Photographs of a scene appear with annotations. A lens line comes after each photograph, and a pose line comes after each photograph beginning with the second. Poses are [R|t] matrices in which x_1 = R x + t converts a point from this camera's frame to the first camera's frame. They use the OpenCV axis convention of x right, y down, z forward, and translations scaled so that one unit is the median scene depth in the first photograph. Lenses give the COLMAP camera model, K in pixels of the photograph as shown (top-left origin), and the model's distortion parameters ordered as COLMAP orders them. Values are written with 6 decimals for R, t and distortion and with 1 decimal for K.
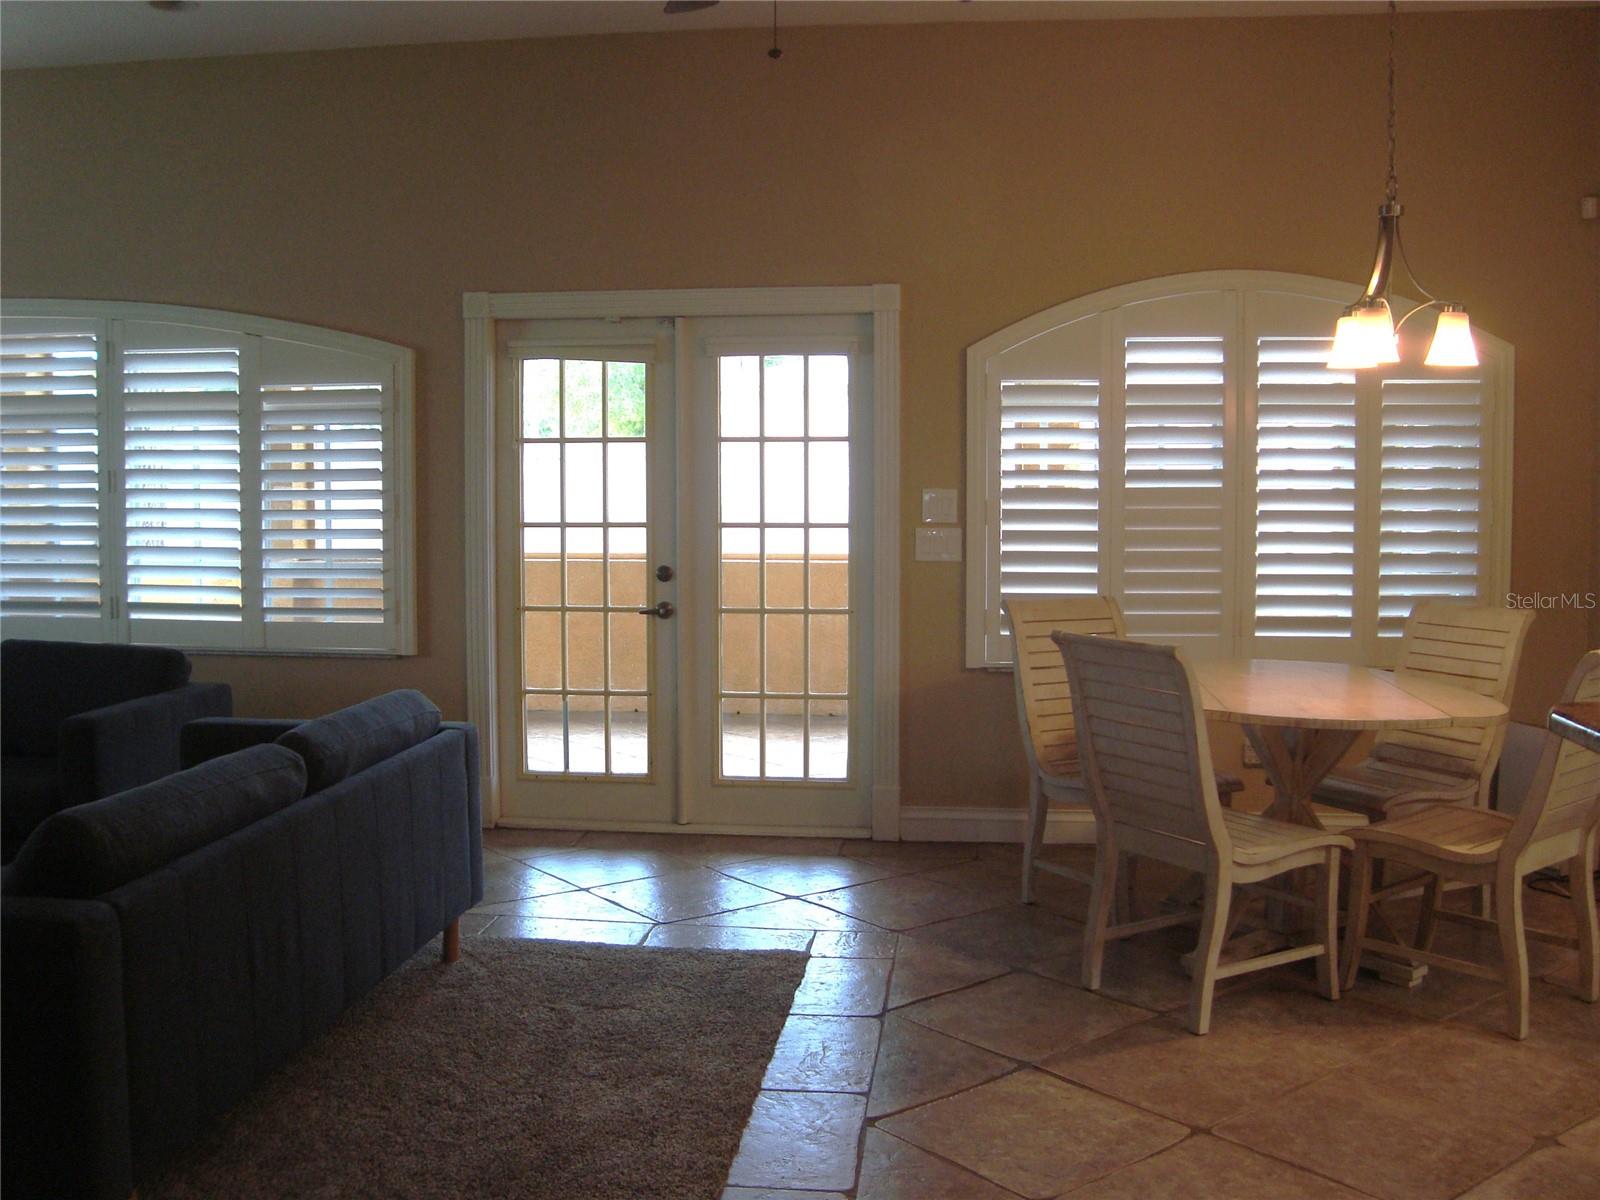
lens RADIAL K [[1567.4, 0, 790.2], [0, 1567.4, 579.6], [0, 0, 1]] dist [-0.223854, 0.237482]
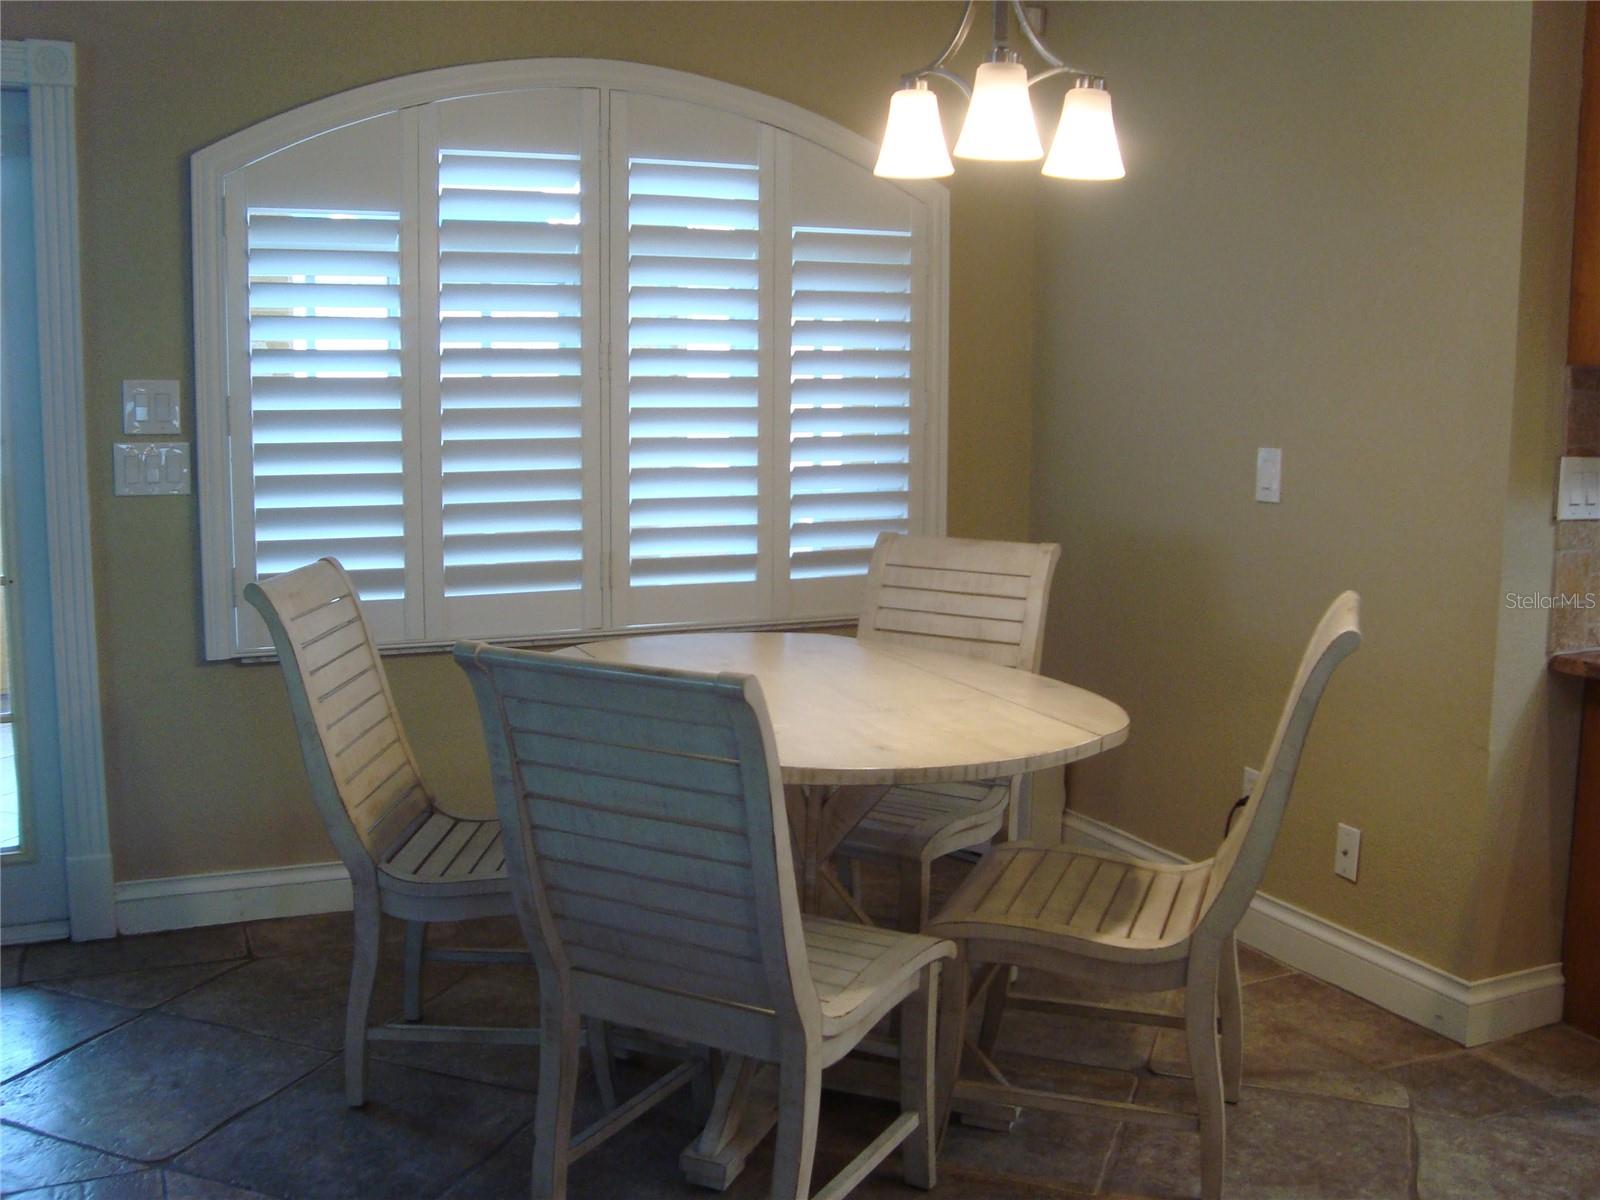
lens RADIAL K [[1567.4, 0, 790.2], [0, 1567.4, 579.6], [0, 0, 1]] dist [-0.223854, 0.237482]
pose [[0.856415, -0.057279, 0.513100, -0.000830], [0.023115, 0.997084, 0.072726, -0.020153], [-0.515770, -0.050423, 0.855242, 0.427876]]
